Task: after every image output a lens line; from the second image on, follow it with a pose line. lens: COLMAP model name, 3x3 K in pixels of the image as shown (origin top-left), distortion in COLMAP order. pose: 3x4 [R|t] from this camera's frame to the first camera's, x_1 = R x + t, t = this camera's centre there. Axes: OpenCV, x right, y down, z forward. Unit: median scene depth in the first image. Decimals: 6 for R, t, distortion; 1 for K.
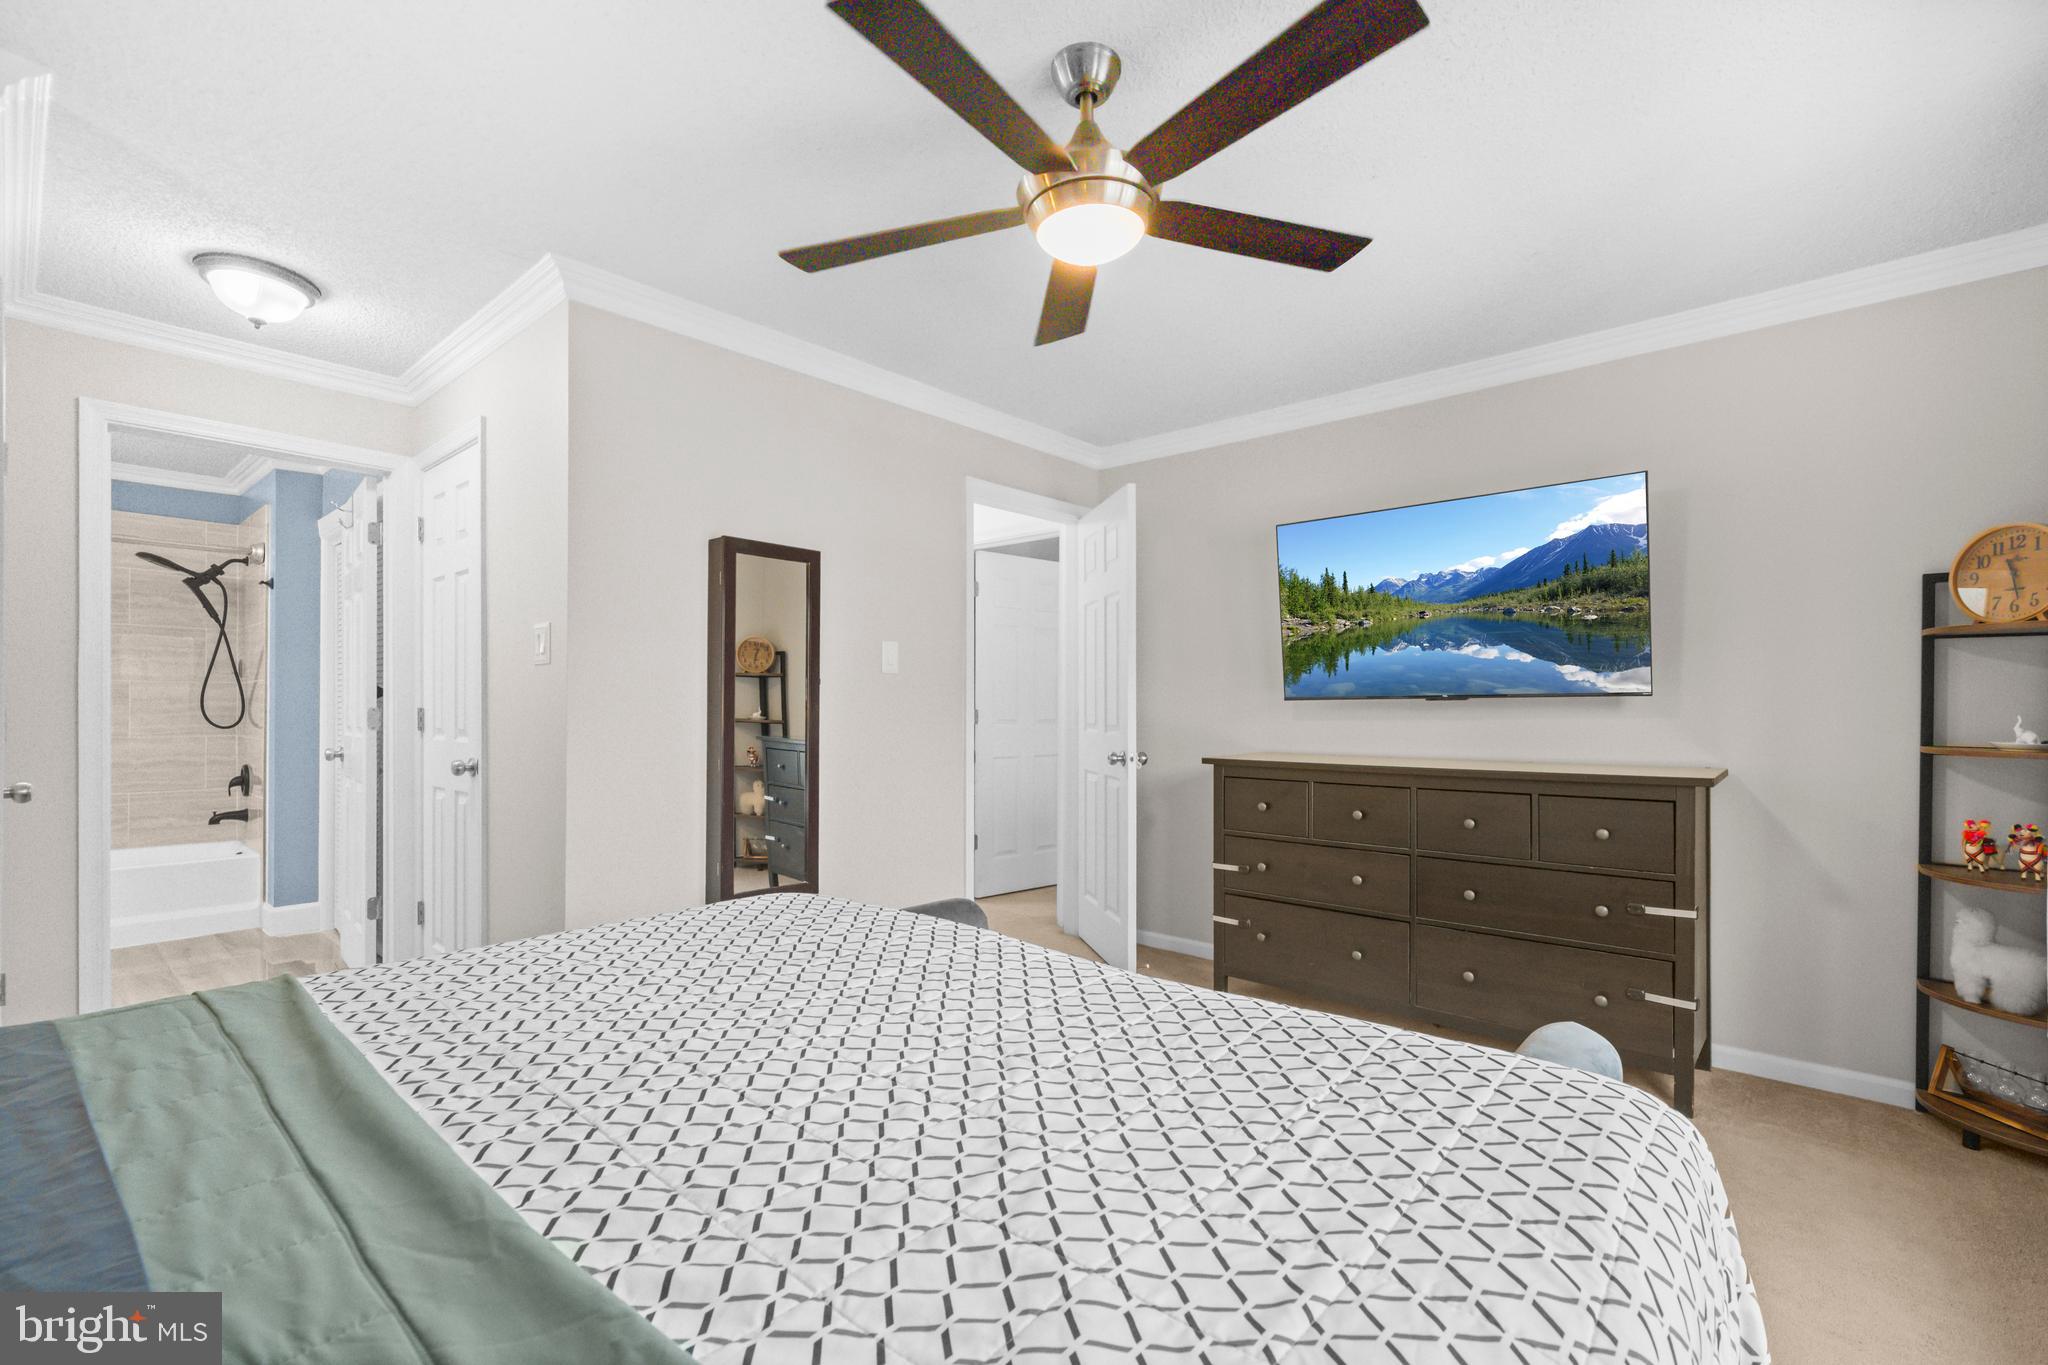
lens RADIAL K [[849.1, 0, 1021.0], [0, 849.1, 697.0], [0, 0, 1]] dist [0.002987, 0.000391]
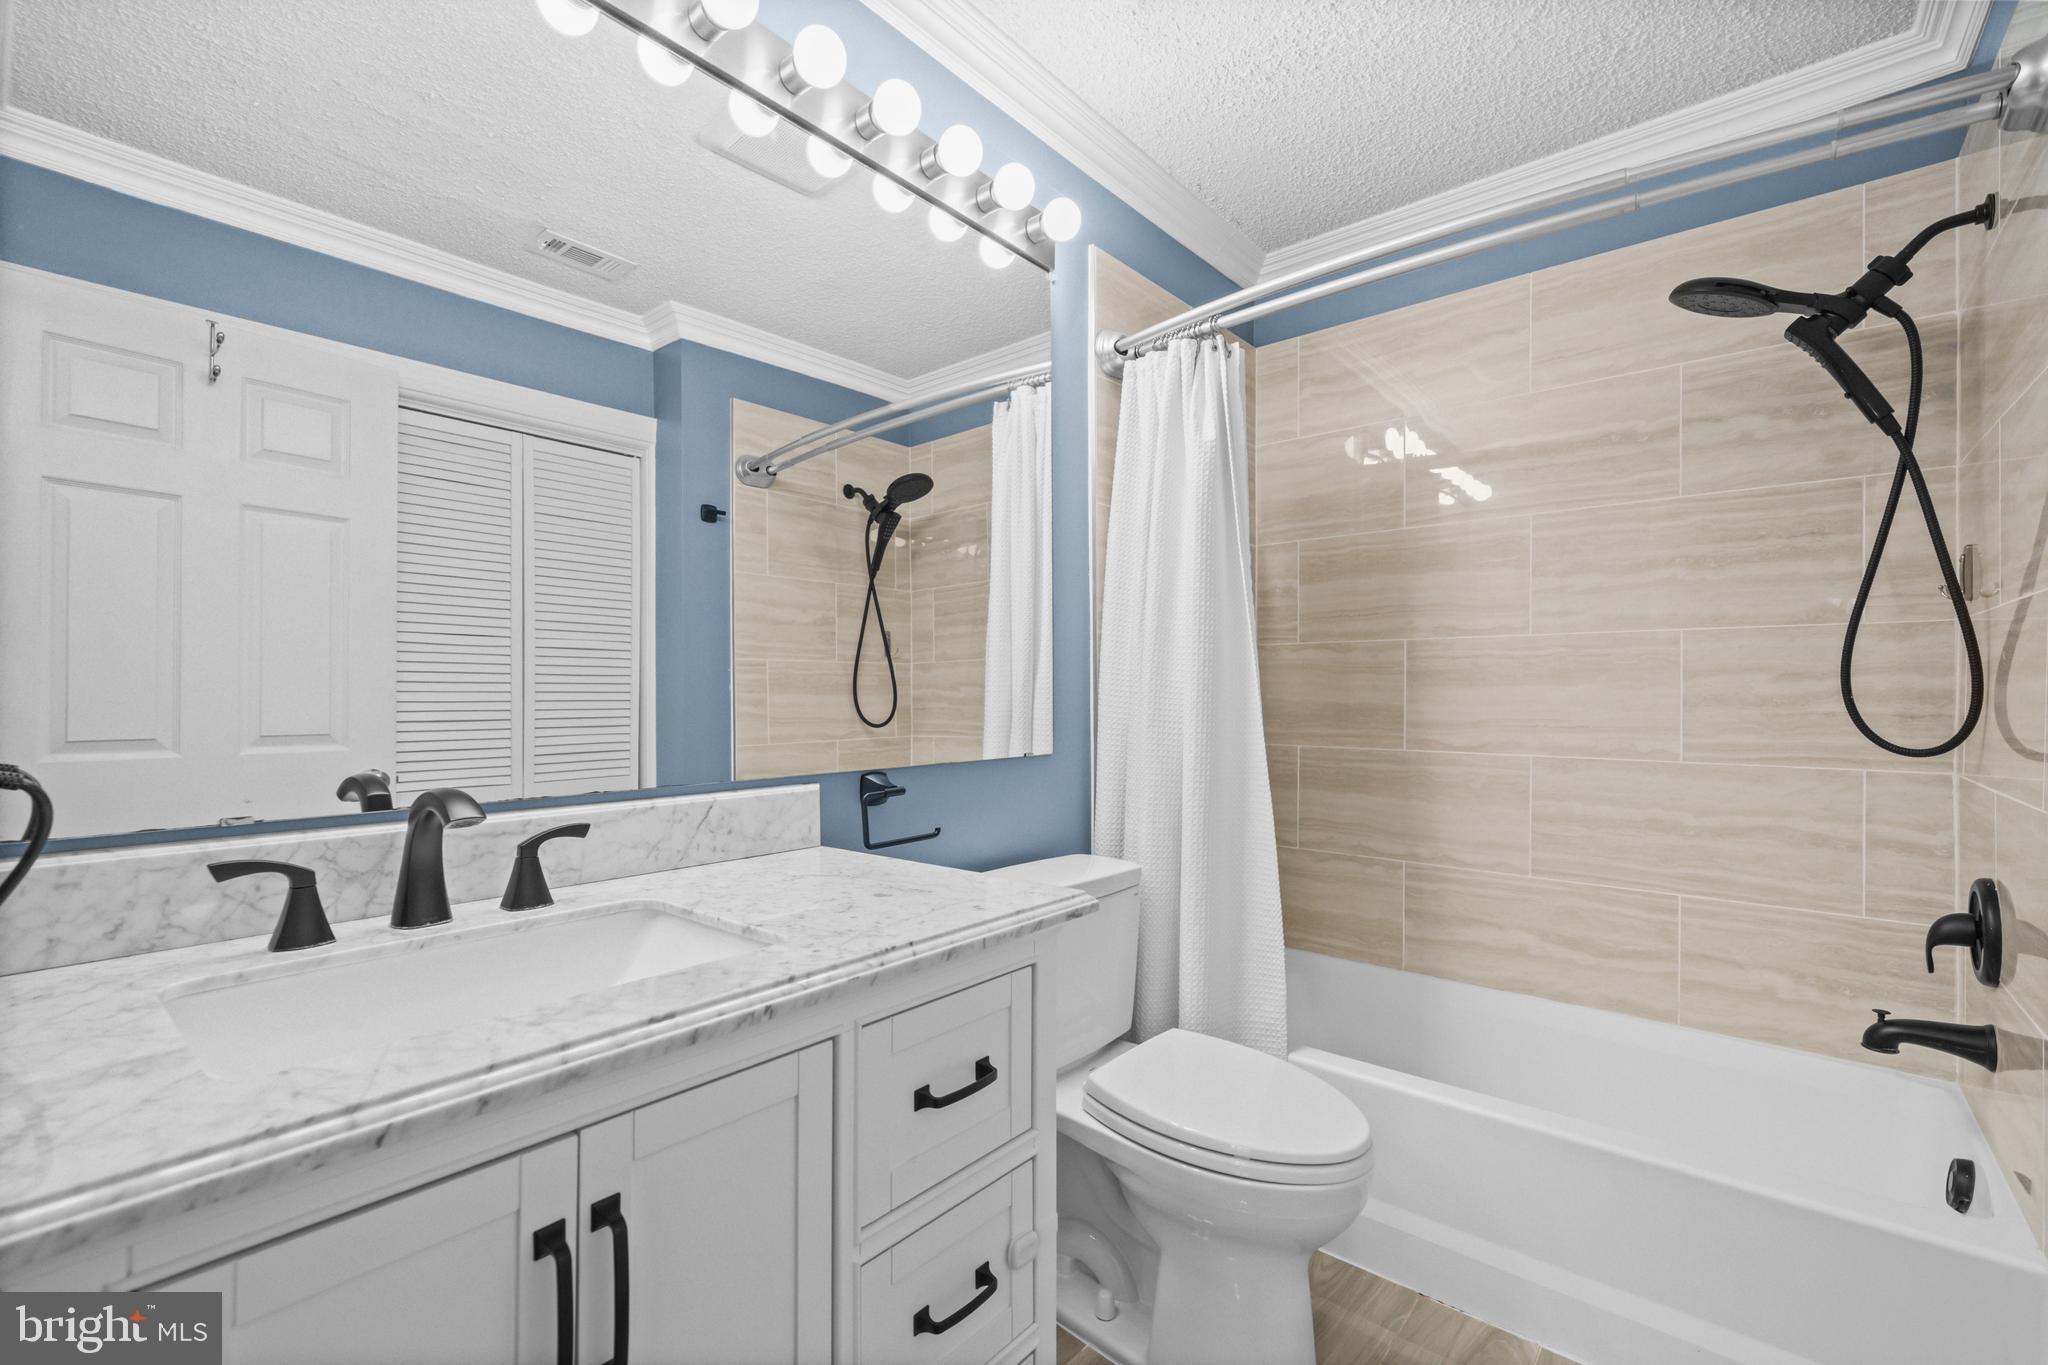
lens RADIAL K [[849.1, 0, 1026.2], [0, 849.1, 695.8], [0, 0, 1]] dist [0.002987, 0.000391]
pose [[-0.005421, -0.000939, -0.999985, -0.609113], [0.002730, 0.999996, -0.000954, 0.013531], [0.999982, -0.002735, -0.005418, 0.664133]]
